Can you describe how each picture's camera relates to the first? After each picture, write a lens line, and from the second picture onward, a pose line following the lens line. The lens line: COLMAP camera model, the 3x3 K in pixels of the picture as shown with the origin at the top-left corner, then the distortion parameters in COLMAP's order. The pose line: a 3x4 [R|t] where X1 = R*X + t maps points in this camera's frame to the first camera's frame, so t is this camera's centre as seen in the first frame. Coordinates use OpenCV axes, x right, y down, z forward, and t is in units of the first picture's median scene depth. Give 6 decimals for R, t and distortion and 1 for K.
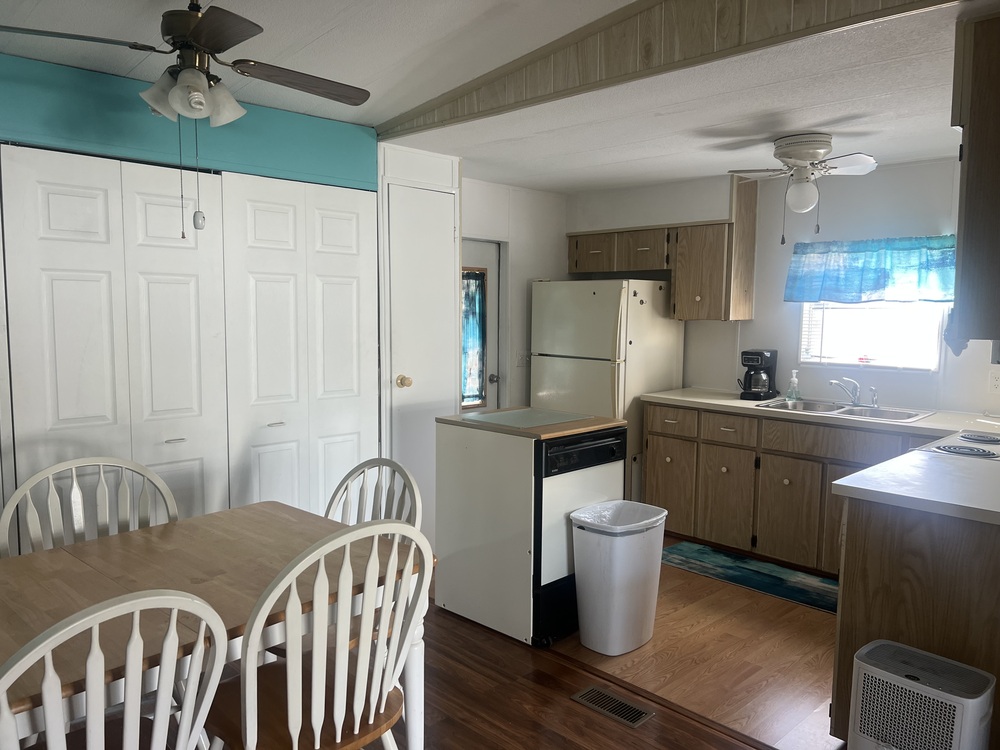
lens RADIAL K [[760.4, 0, 499.5], [0, 760.4, 374.1], [0, 0, 1]] dist [0.025536, -0.004609]
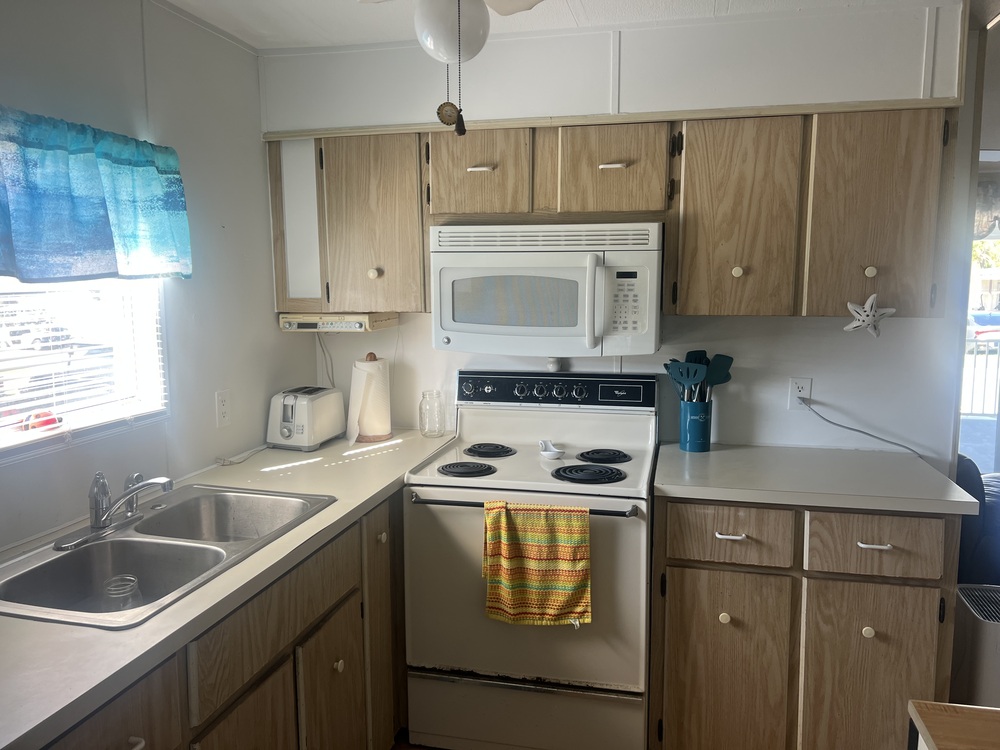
lens RADIAL K [[760.4, 0, 500.4], [0, 760.4, 375.4], [0, 0, 1]] dist [0.025536, -0.004609]
pose [[-0.530336, -0.119921, 0.839263, 0.015366], [0.074510, 0.979521, 0.187046, -0.104350], [-0.844507, 0.161731, -0.510540, 1.036861]]
